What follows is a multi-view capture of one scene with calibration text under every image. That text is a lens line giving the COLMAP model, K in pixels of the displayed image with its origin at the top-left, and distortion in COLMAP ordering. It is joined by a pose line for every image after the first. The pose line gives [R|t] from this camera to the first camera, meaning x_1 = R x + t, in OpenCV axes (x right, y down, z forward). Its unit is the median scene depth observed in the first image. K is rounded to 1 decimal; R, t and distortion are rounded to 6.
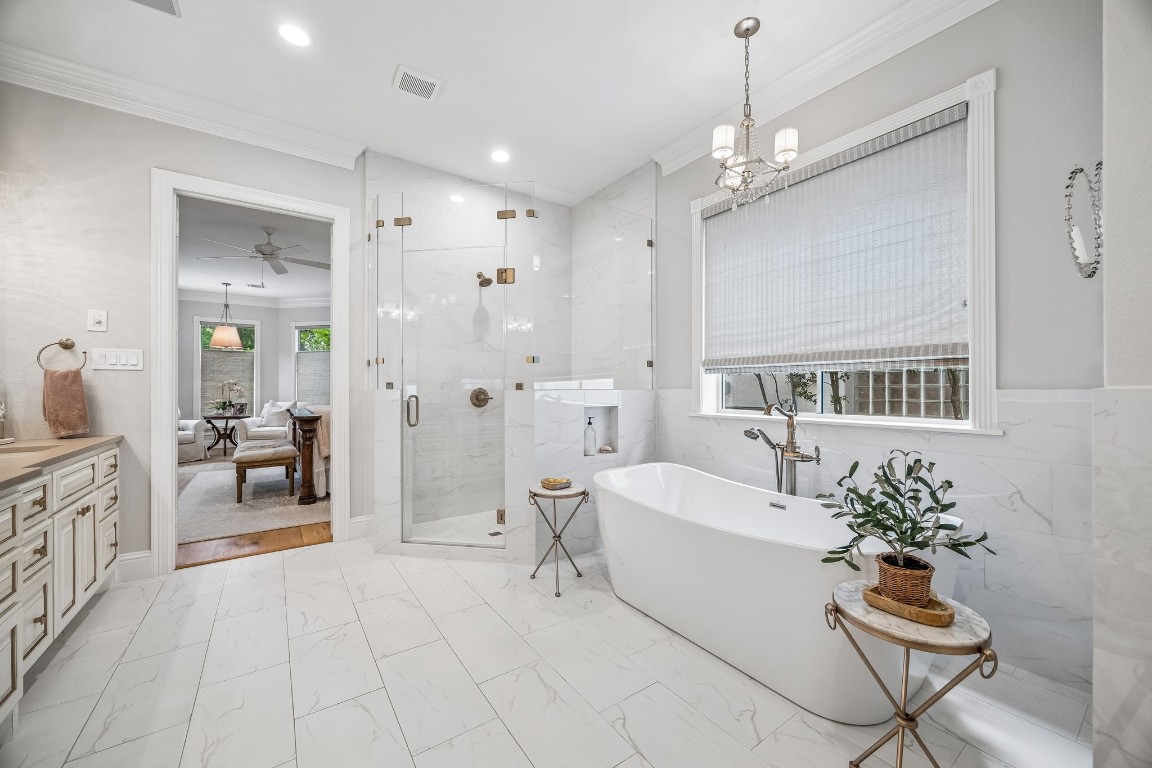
lens RADIAL K [[447.1, 0, 574.2], [0, 447.1, 386.5], [0, 0, 1]] dist [-0.001777, -0.000202]
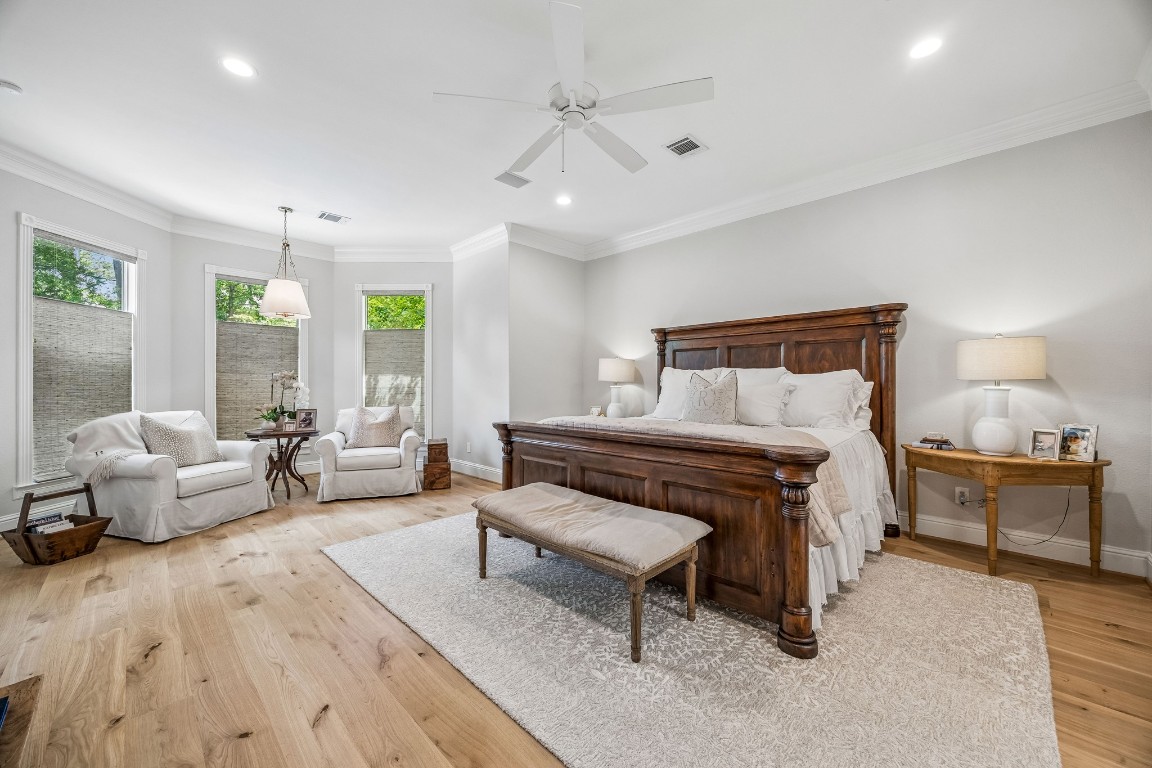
lens RADIAL K [[447.1, 0, 575.5], [0, 447.1, 383.8], [0, 0, 1]] dist [-0.001777, -0.000202]
pose [[0.983108, 0.004552, 0.182967, -0.520360], [-0.003594, 0.999978, -0.005567, 0.005256], [-0.182989, 0.004815, 0.983103, 0.354740]]
